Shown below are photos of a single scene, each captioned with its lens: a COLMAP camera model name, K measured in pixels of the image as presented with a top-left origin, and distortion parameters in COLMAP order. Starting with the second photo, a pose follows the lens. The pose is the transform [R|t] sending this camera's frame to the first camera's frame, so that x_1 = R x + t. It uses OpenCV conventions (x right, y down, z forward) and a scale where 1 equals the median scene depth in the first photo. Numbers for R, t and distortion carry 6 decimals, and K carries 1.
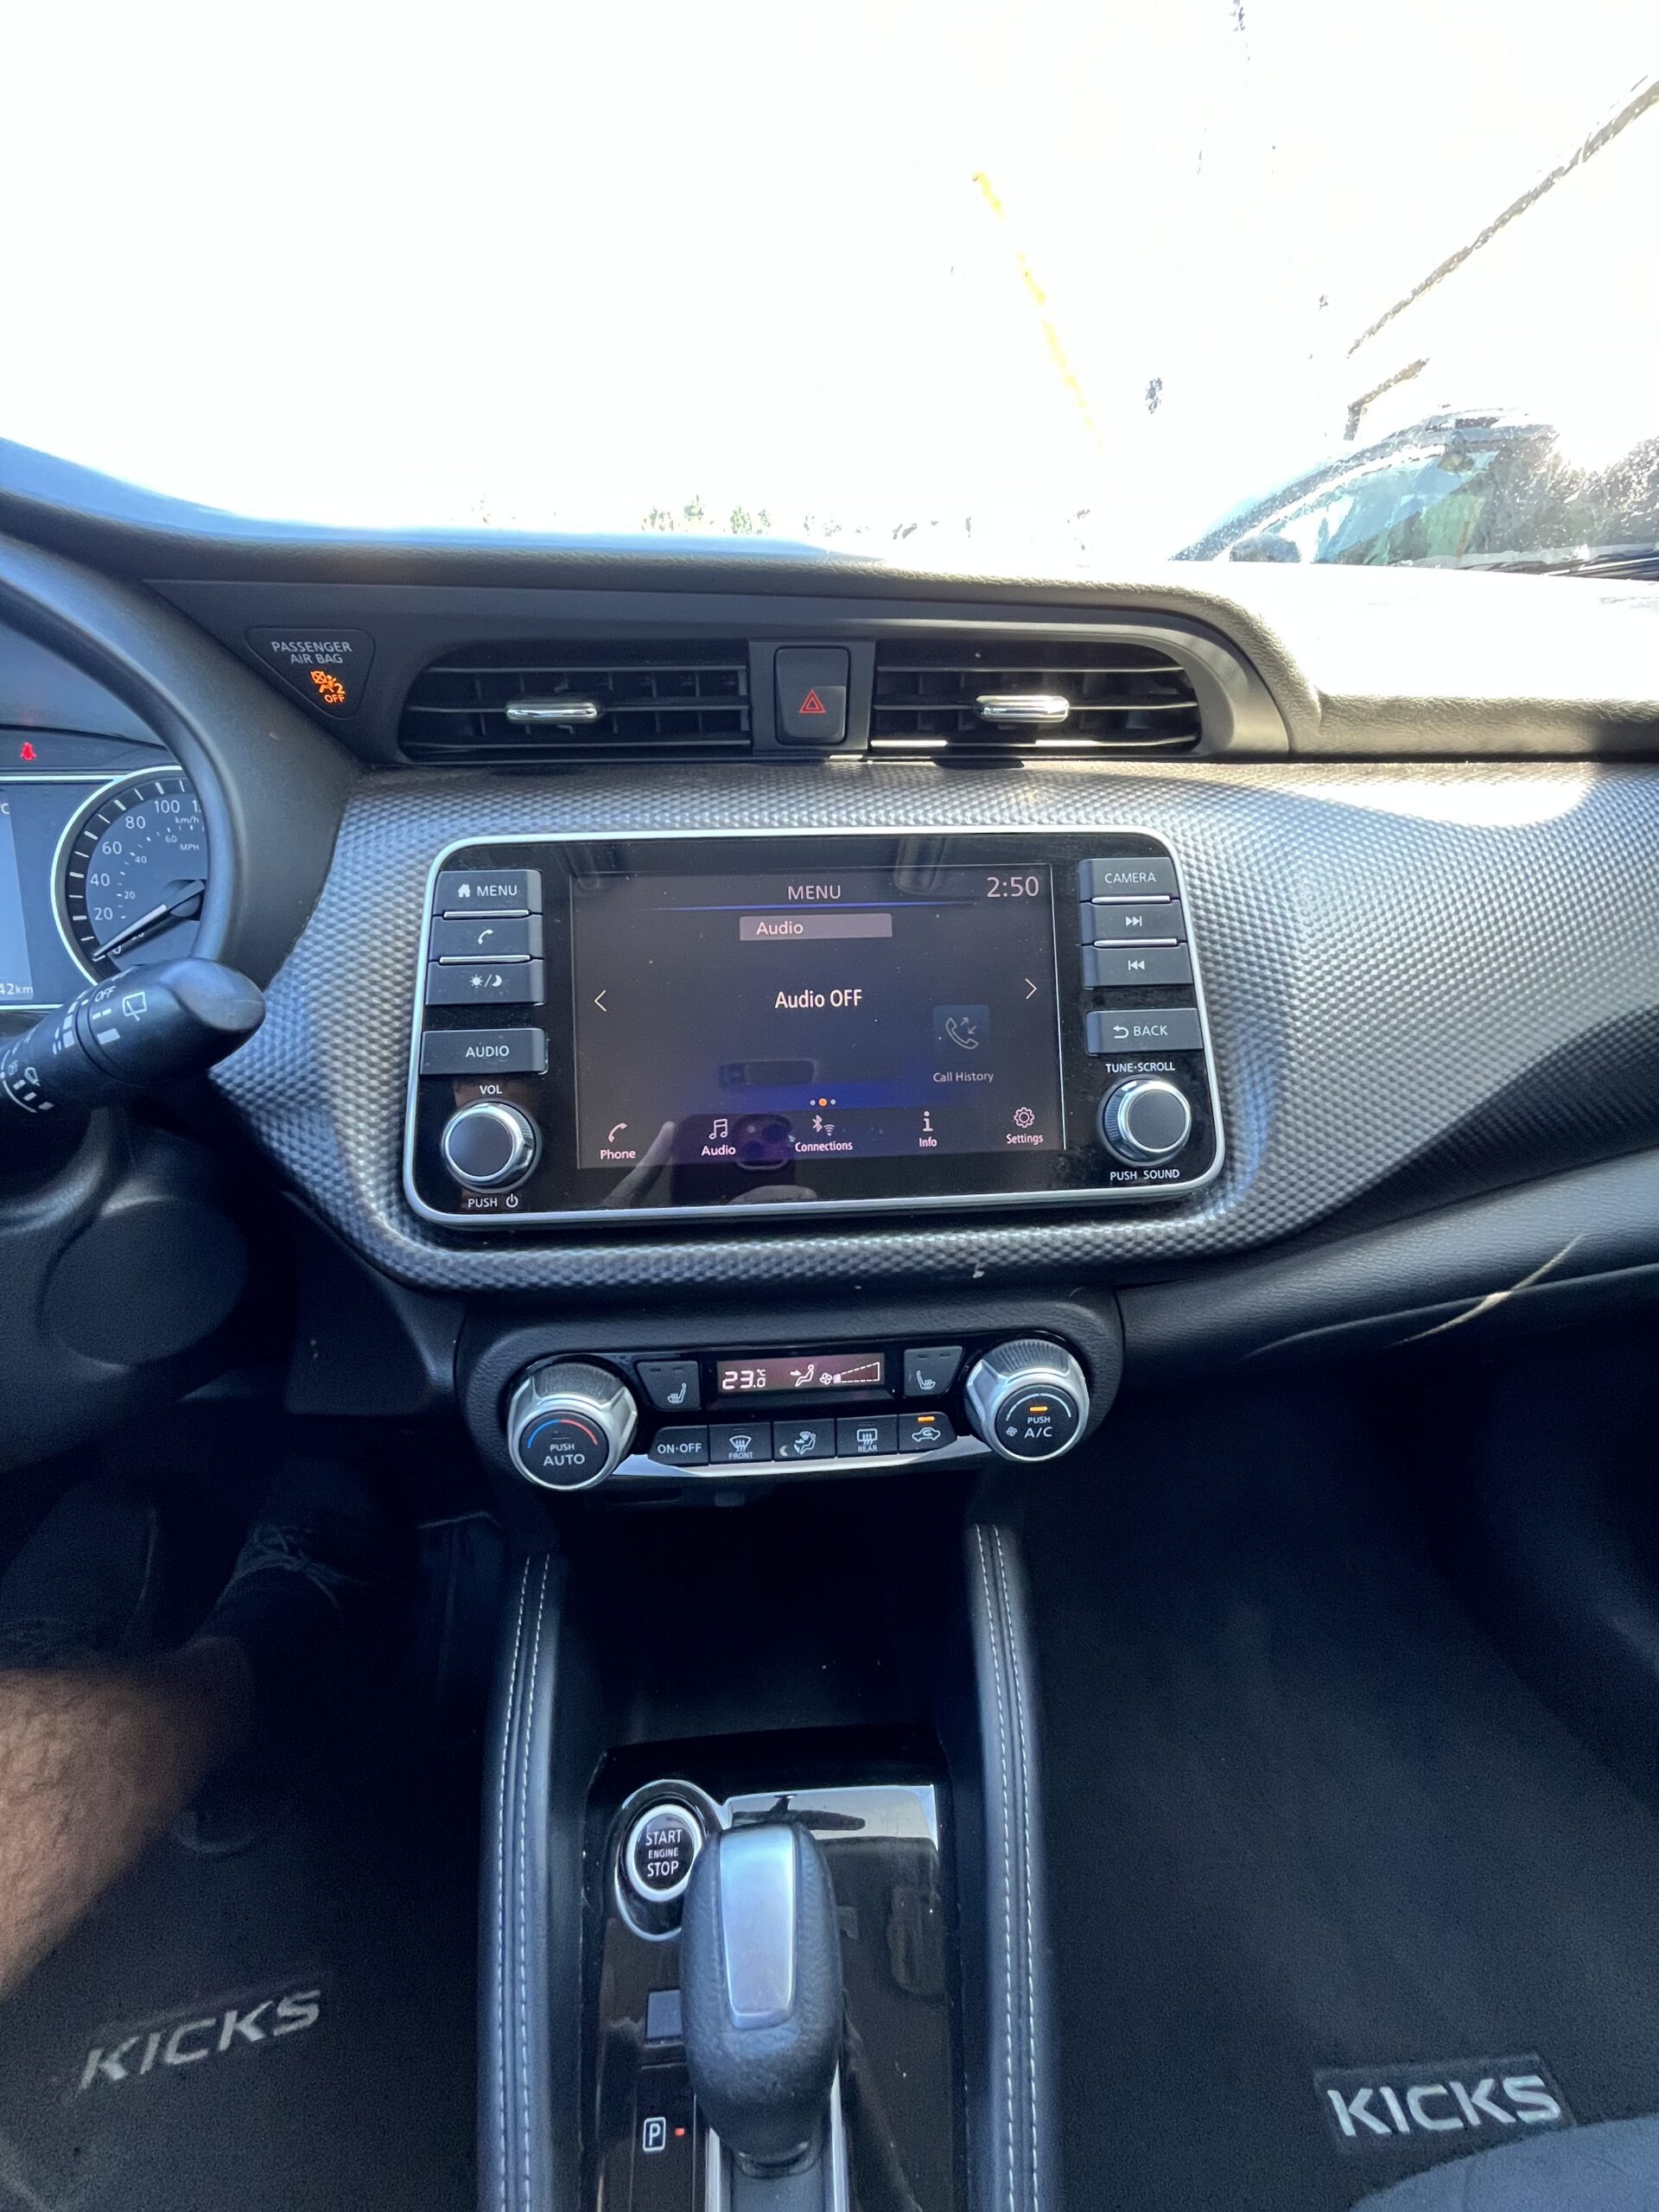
lens RADIAL K [[891.0, 0, 829.5], [0, 891.0, 1106.0], [0, 0, 1]] dist [0.000663, -0.000060]
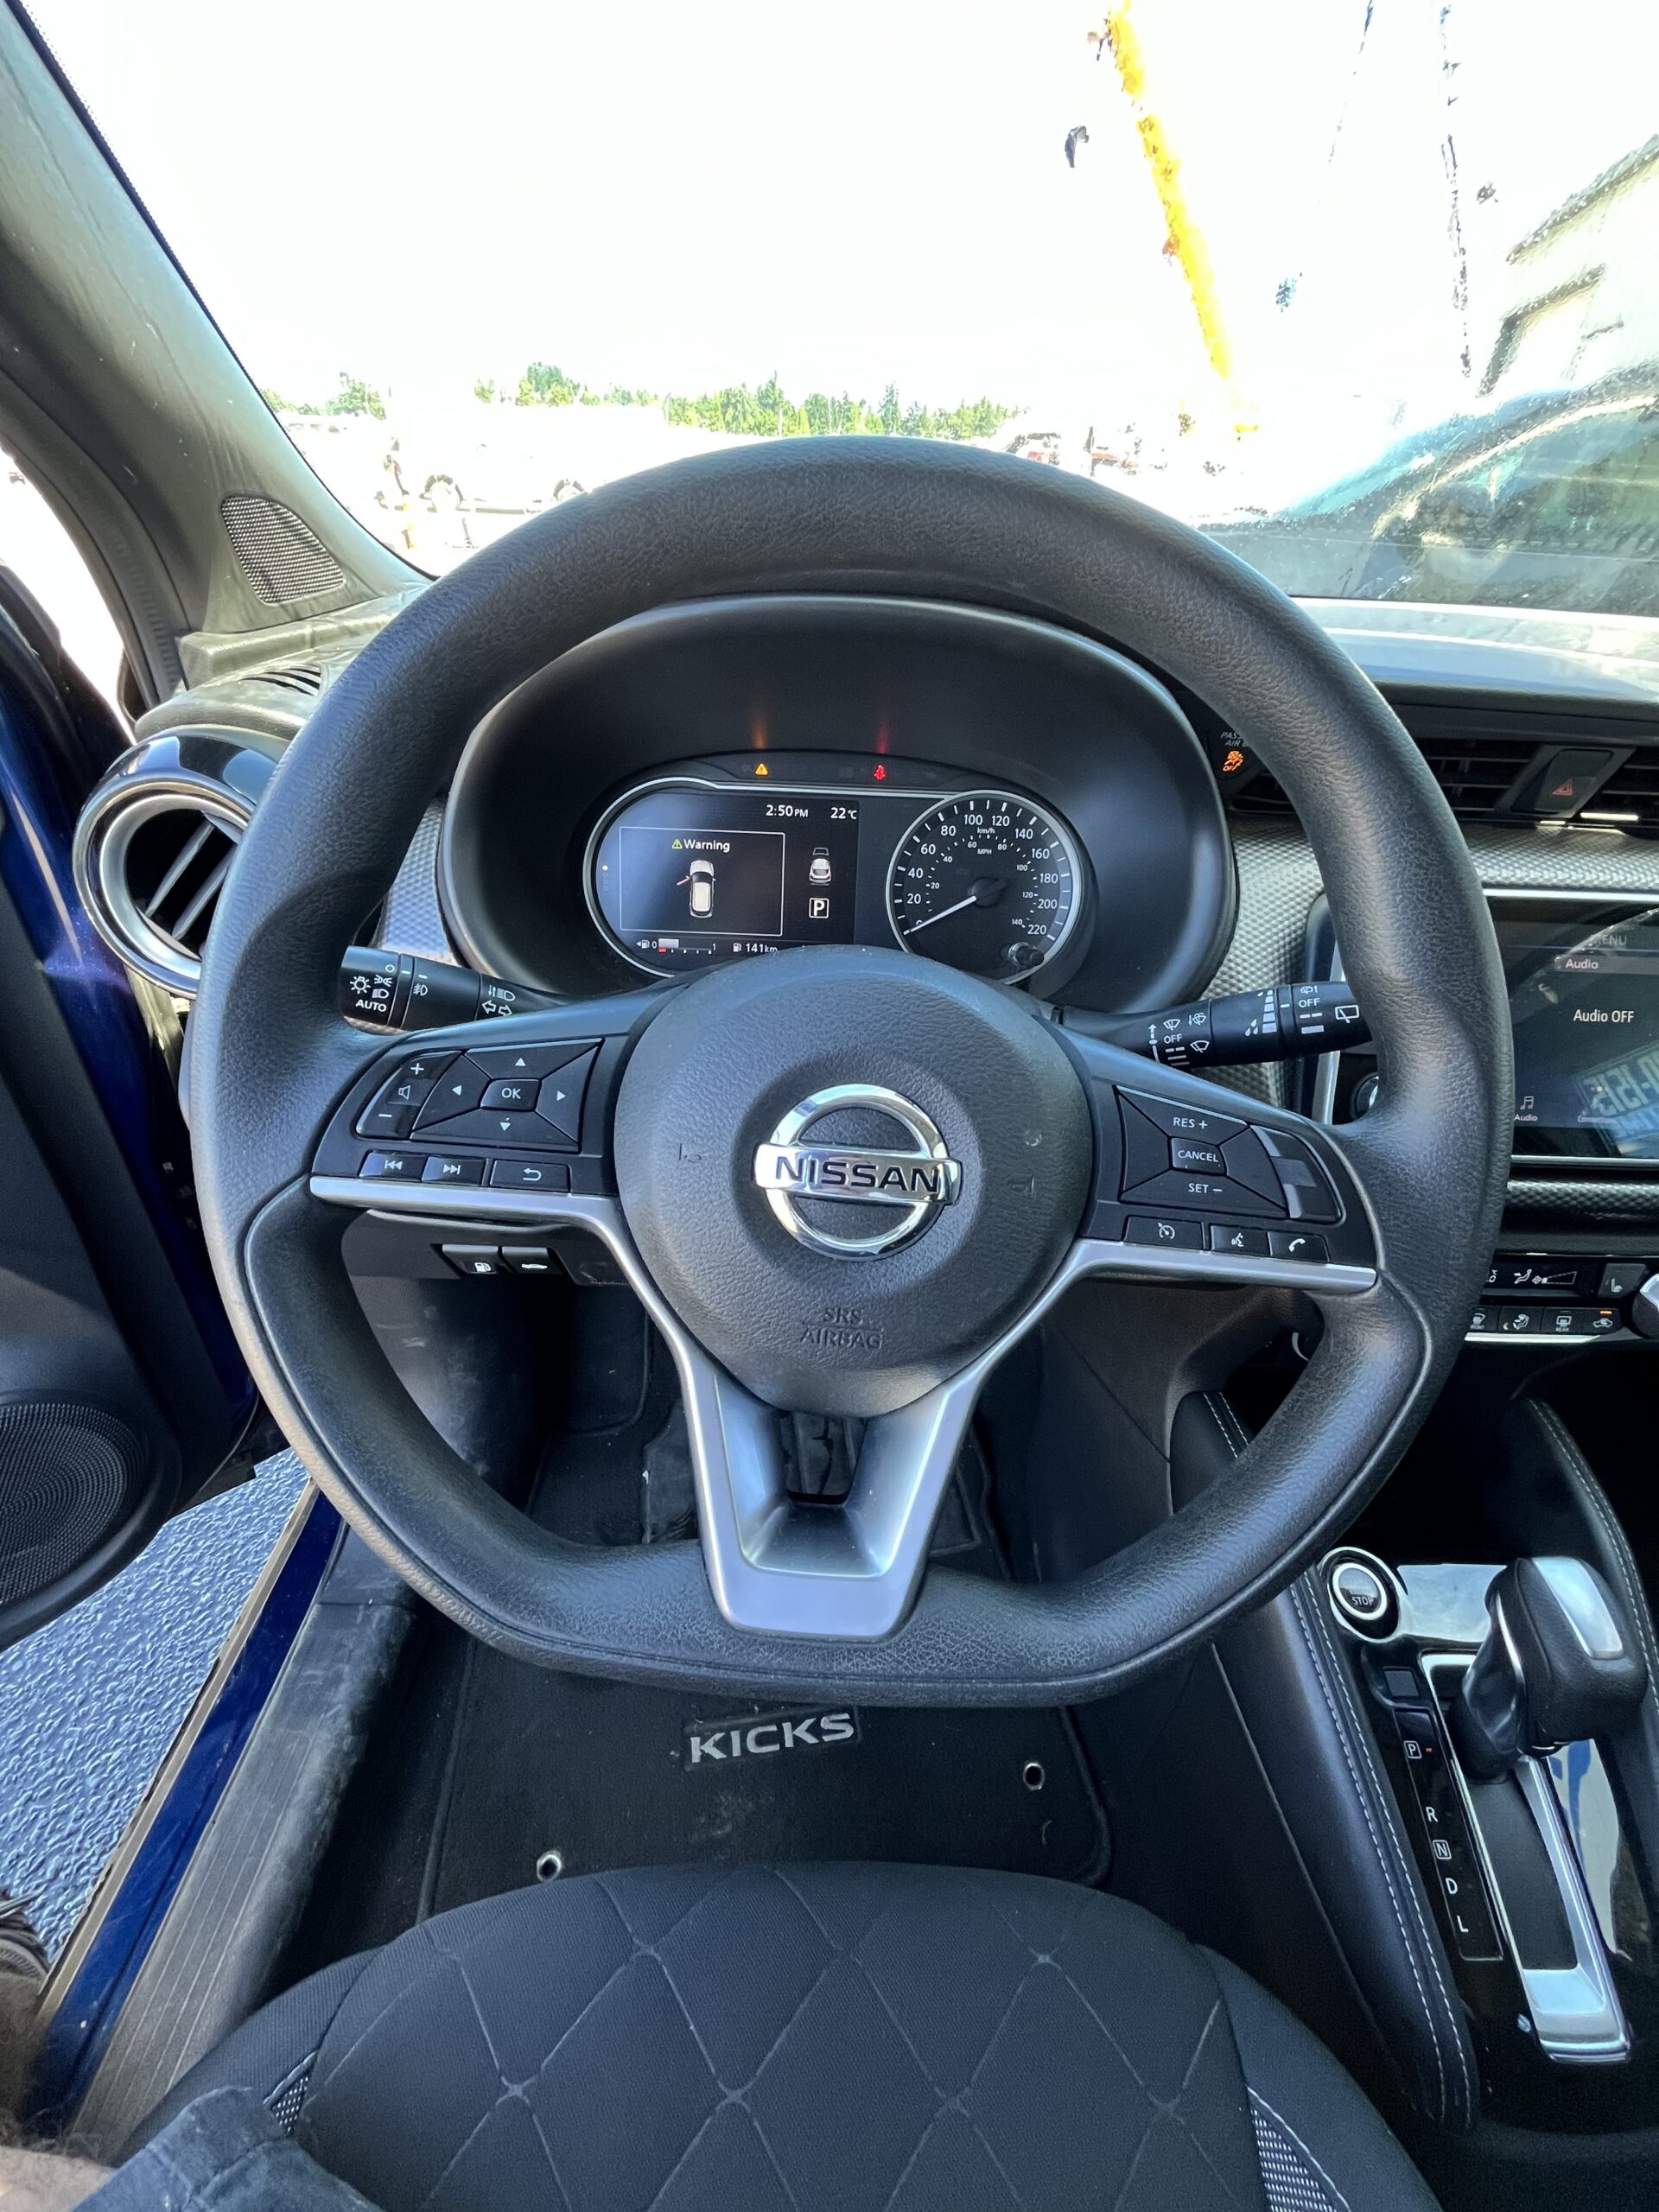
lens RADIAL K [[895.5, 0, 828.3], [0, 895.5, 1103.0], [0, 0, 1]] dist [-0.004218, 0.000180]
pose [[0.997092, 0.068295, -0.033822, -1.101643], [-0.065547, 0.994905, 0.076596, -0.009366], [0.038881, -0.074156, 0.996488, -0.442293]]
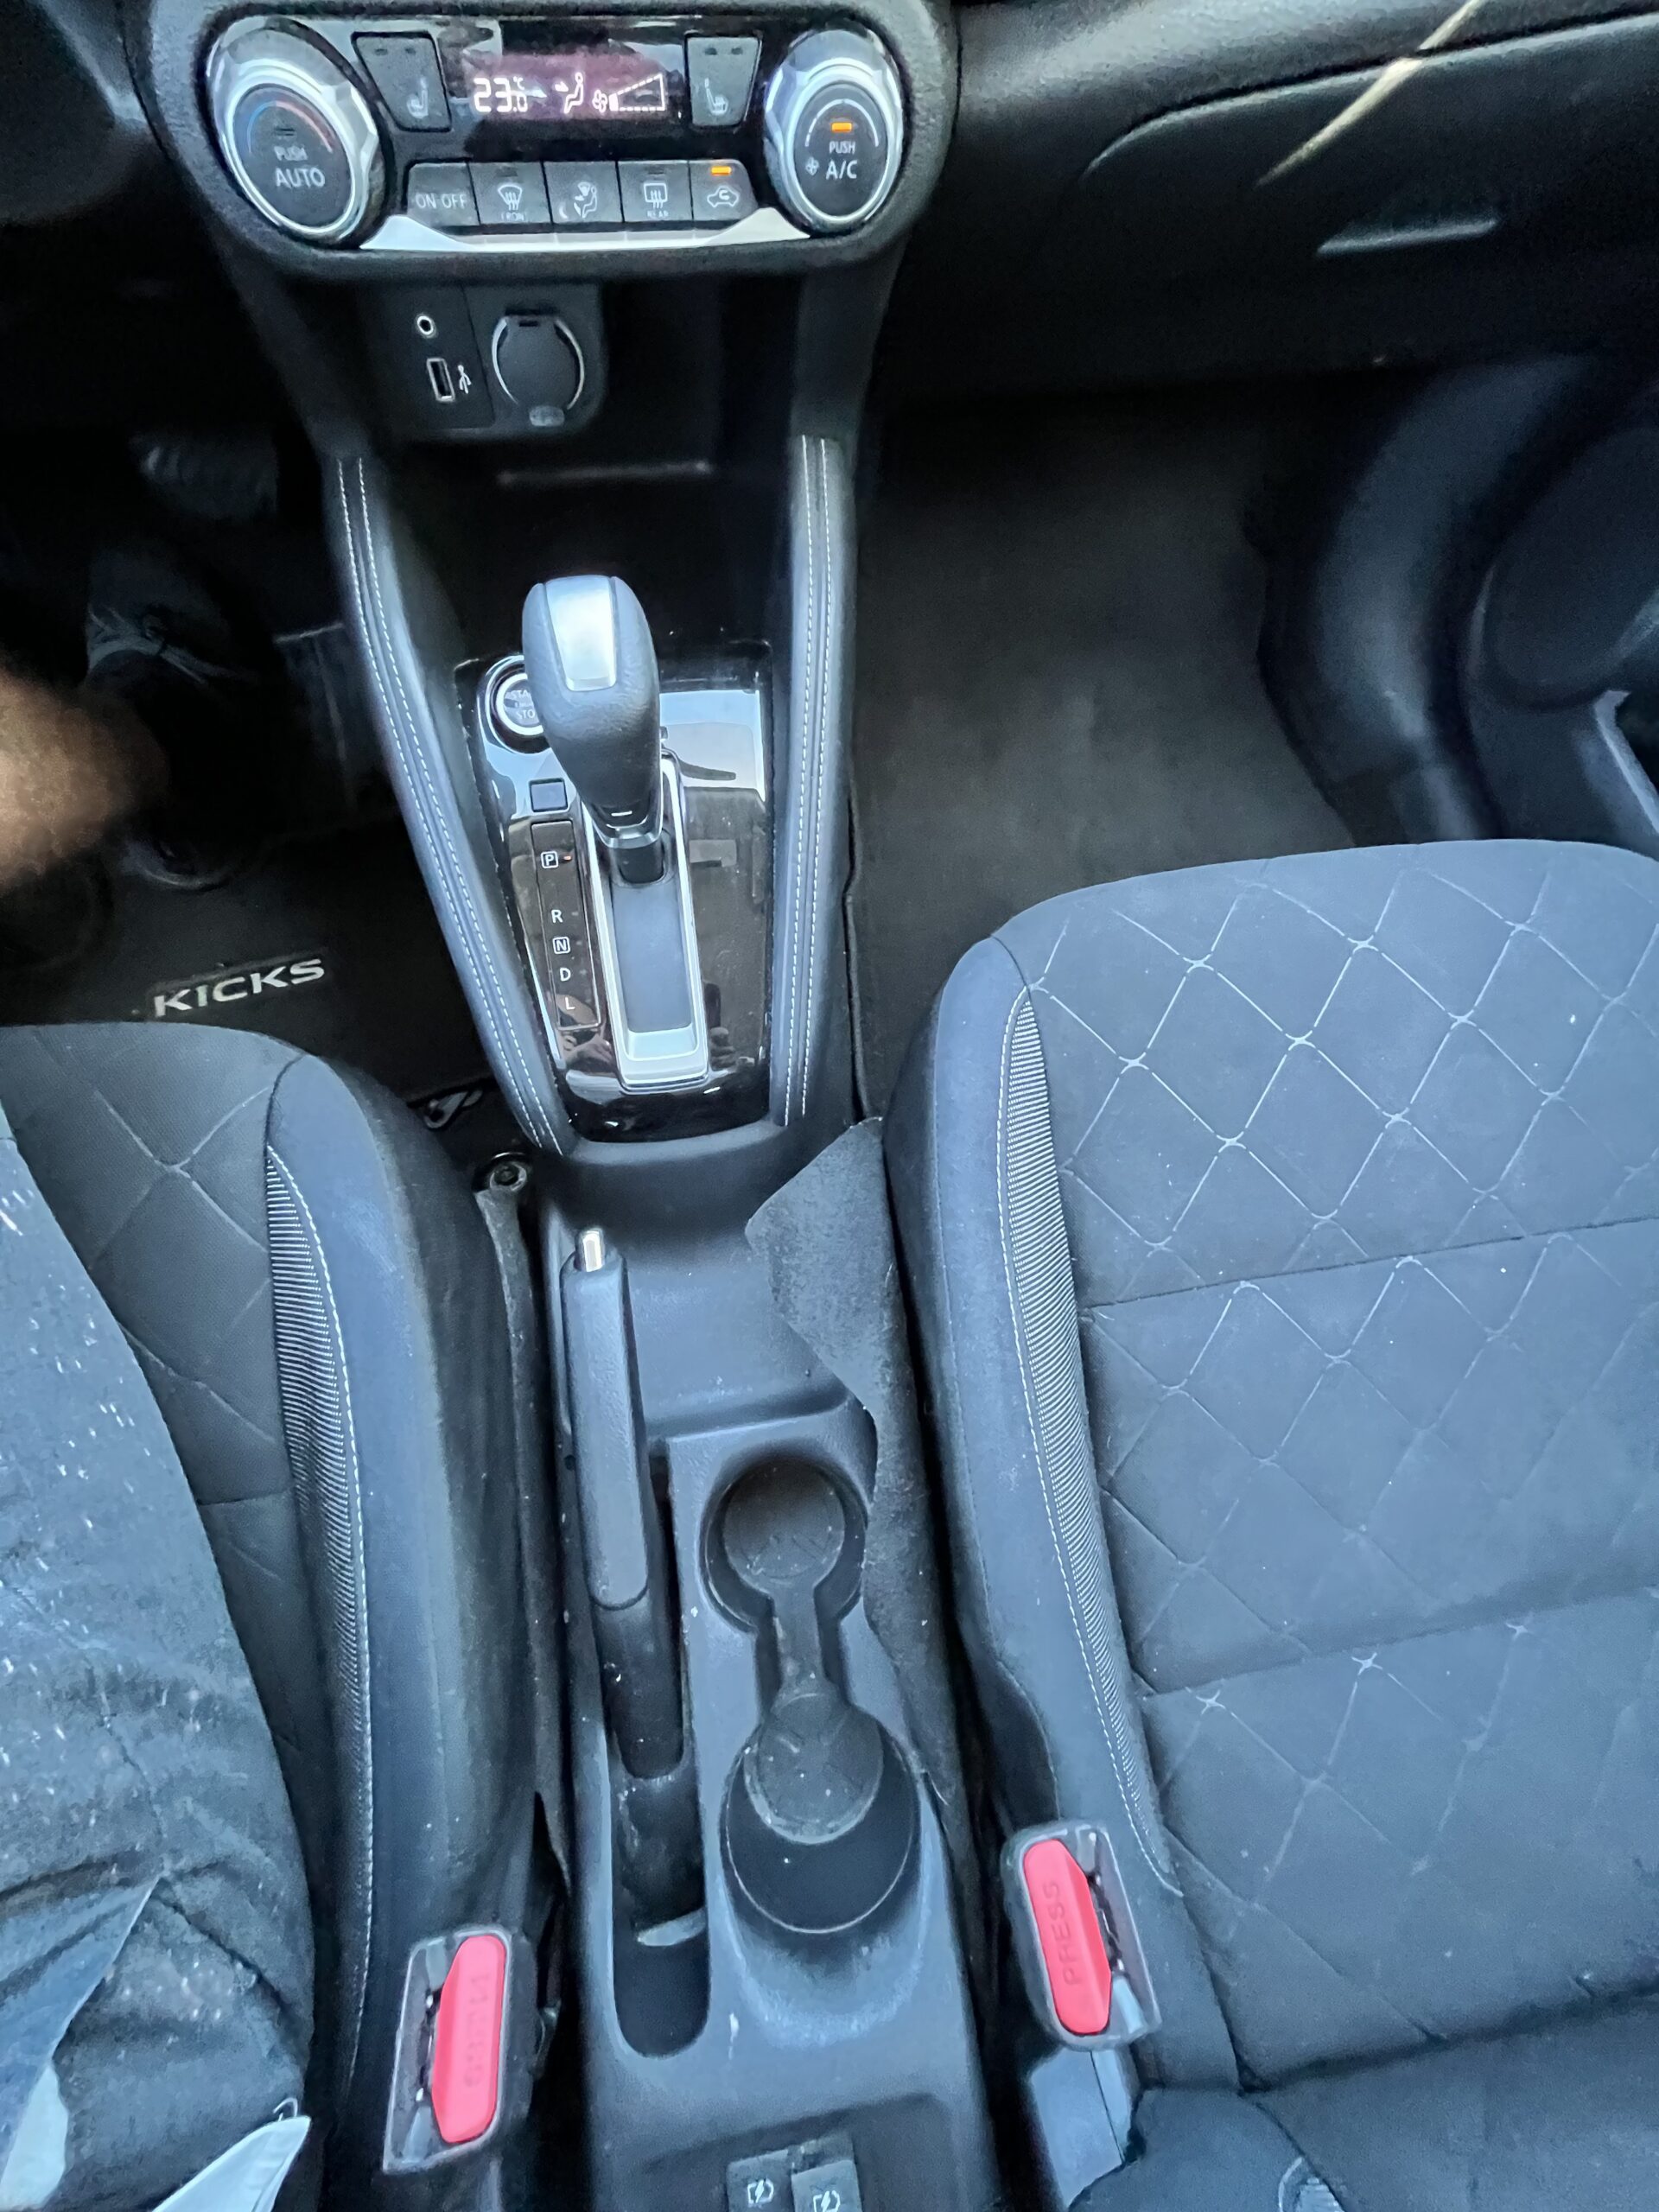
lens RADIAL K [[899.3, 0, 824.8], [0, 899.3, 1095.2], [0, 0, 1]] dist [-0.002070, -0.000871]
pose [[0.995797, -0.051385, 0.075816, 0.095913], [-0.014023, 0.732487, 0.680636, 0.415237], [-0.090509, -0.678838, 0.728688, -0.280136]]
